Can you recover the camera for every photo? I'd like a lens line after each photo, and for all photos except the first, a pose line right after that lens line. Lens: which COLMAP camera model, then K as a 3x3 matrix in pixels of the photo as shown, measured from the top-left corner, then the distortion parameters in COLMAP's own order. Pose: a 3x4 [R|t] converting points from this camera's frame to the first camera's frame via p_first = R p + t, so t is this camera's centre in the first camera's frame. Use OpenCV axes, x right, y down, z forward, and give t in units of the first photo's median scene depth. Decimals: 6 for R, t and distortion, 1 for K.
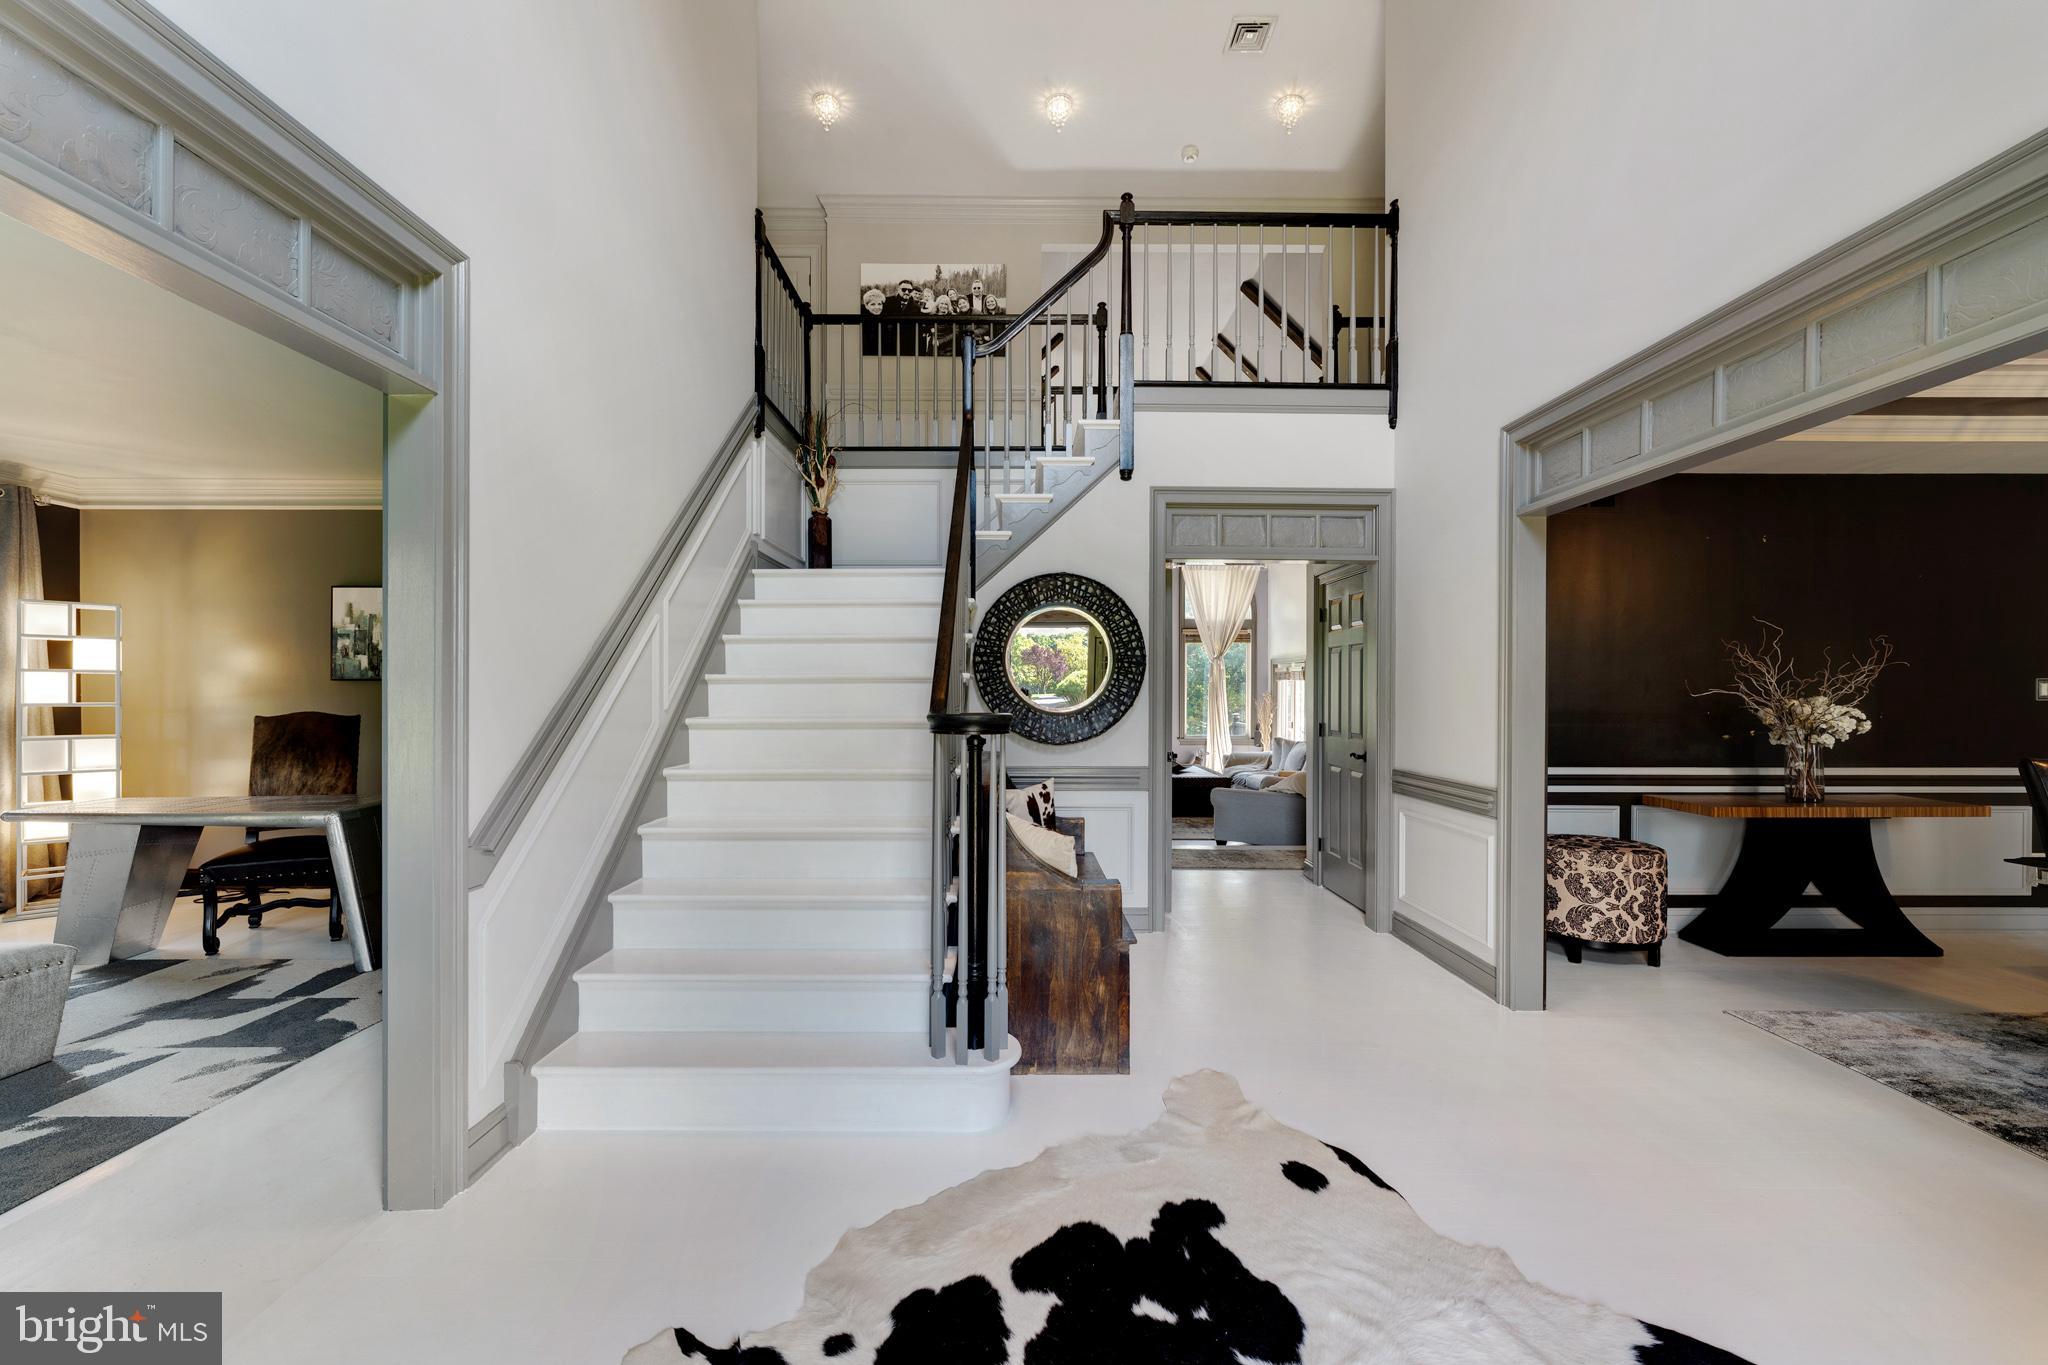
lens RADIAL K [[818.0, 0, 1006.7], [0, 818.0, 699.7], [0, 0, 1]] dist [0.000227, 0.000622]
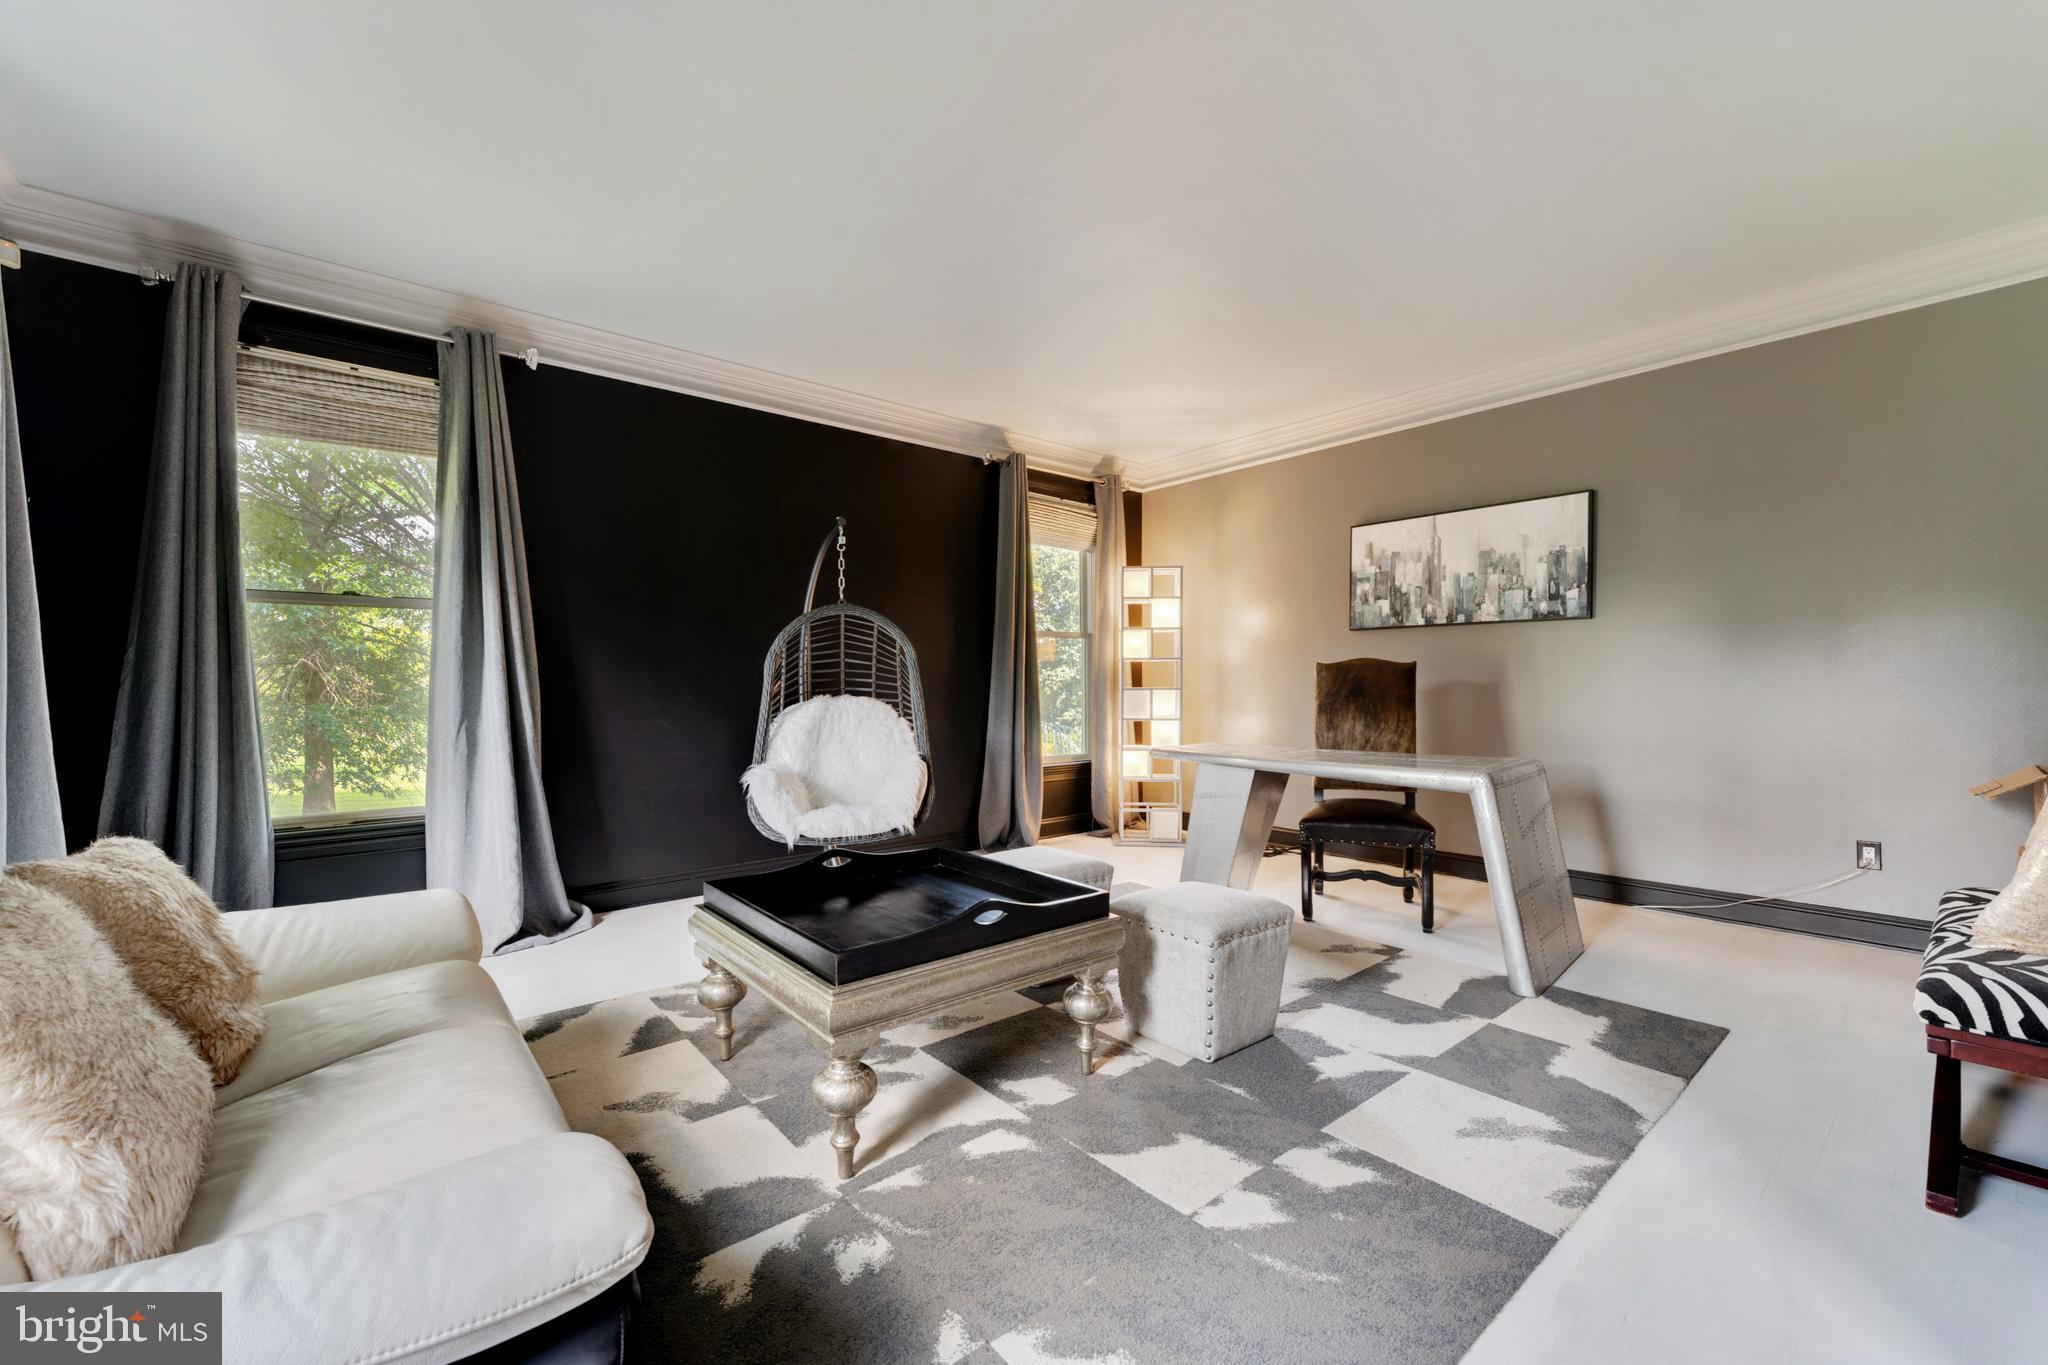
lens RADIAL K [[818.0, 0, 1021.8], [0, 818.0, 693.6], [0, 0, 1]] dist [0.000227, 0.000622]
pose [[0.645636, 0.008543, -0.763598, -0.430805], [-0.004800, 0.999963, 0.007130, 0.049799], [0.763630, -0.000938, 0.645653, 0.155623]]
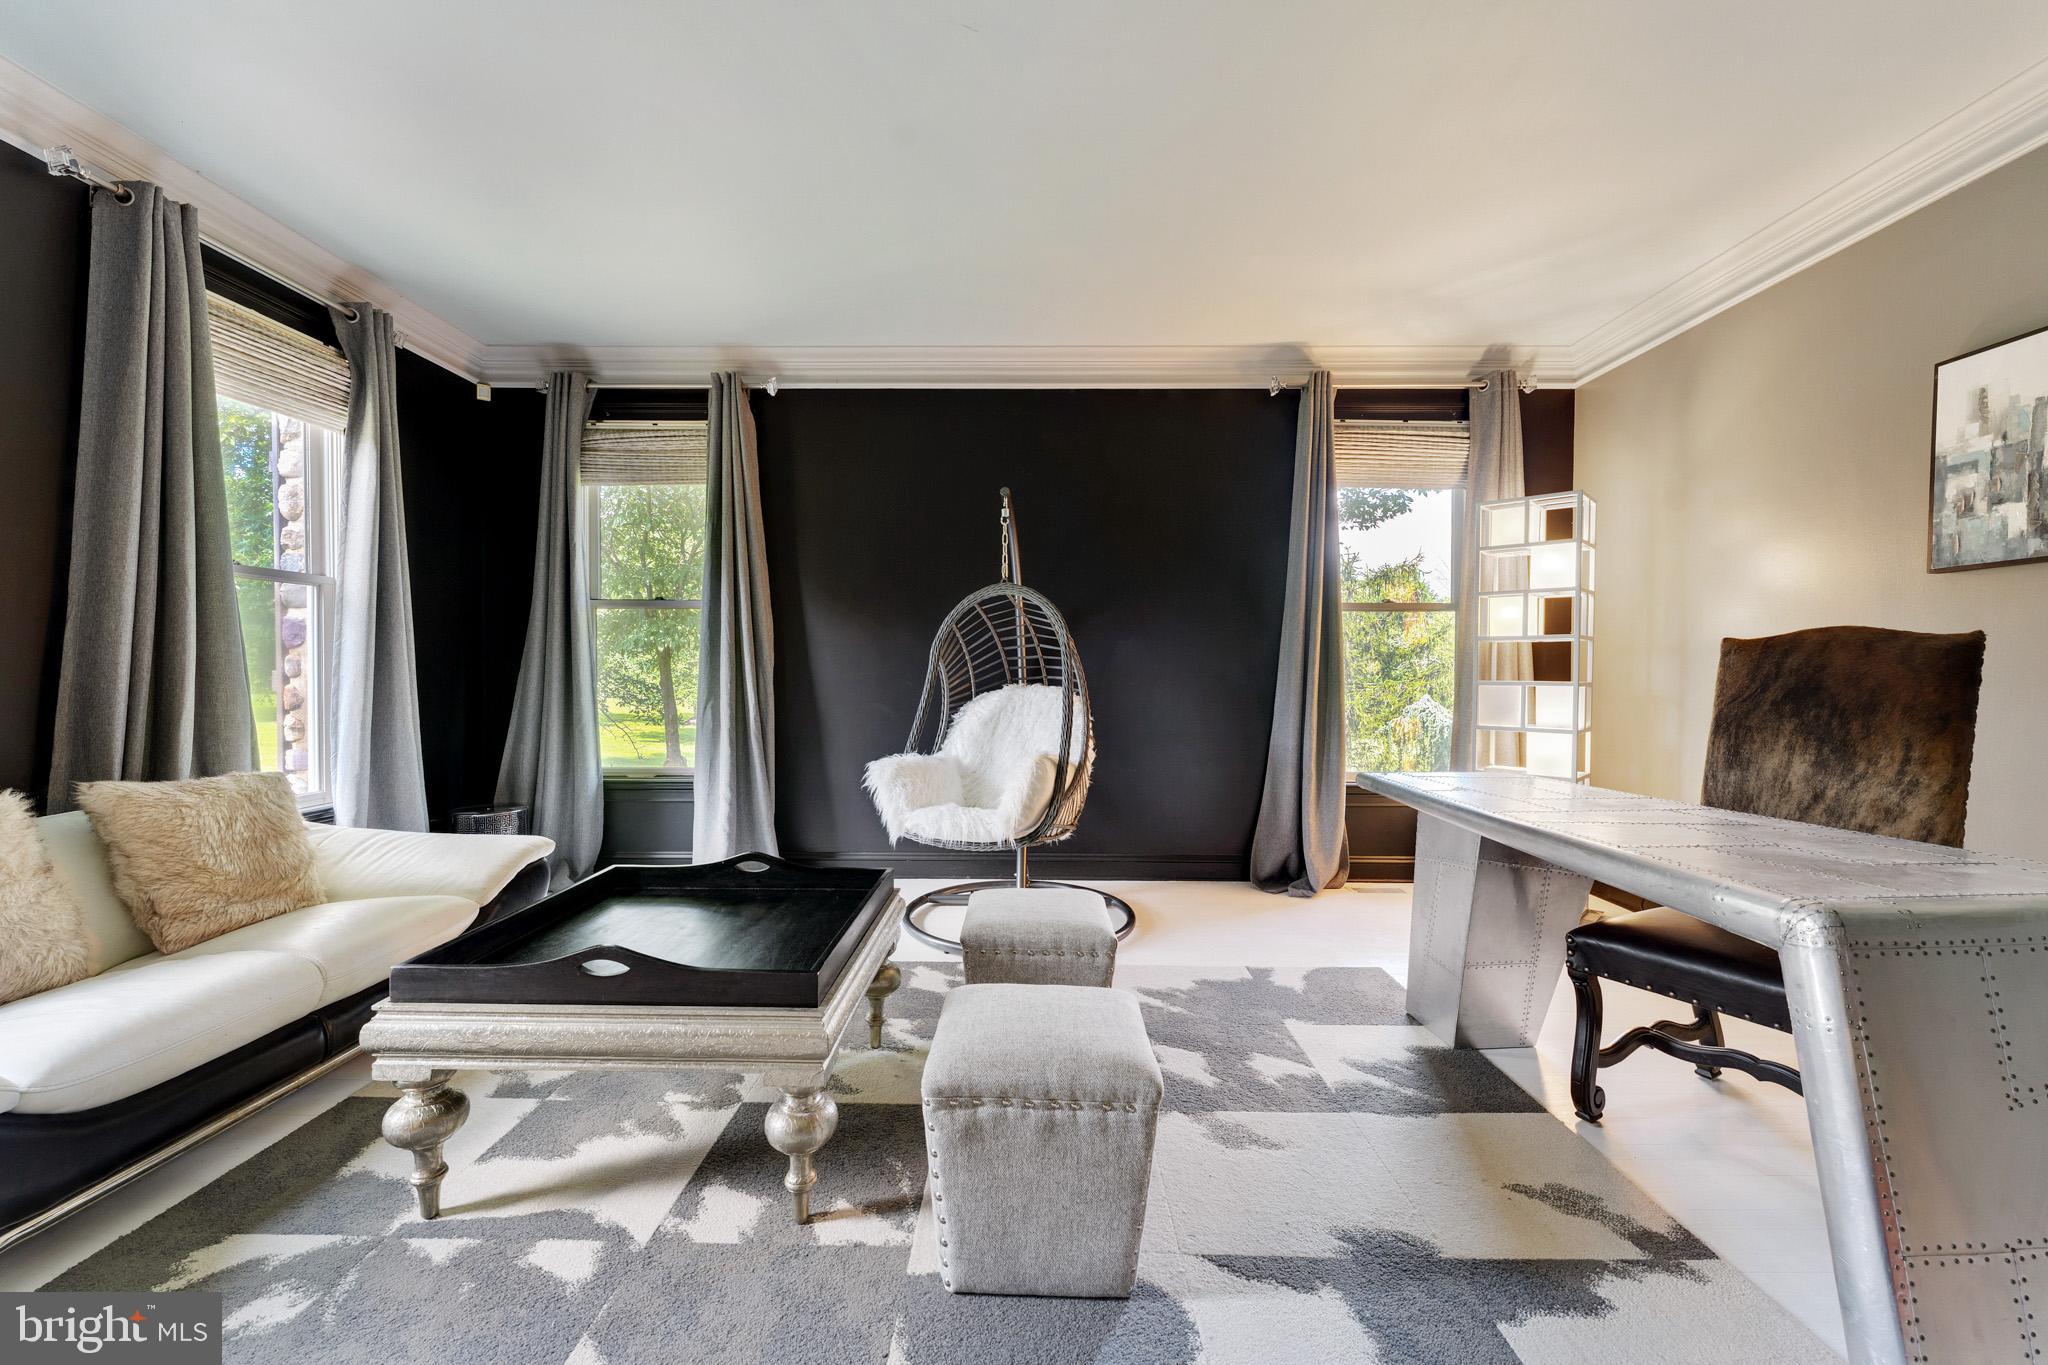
lens RADIAL K [[818.0, 0, 1024.4], [0, 818.0, 680.7], [0, 0, 1]] dist [0.000227, 0.000622]
pose [[-0.003285, 0.012490, -0.999917, -0.432686], [-0.014312, 0.999819, 0.012536, 0.045075], [0.999892, 0.014352, -0.003106, 0.588571]]
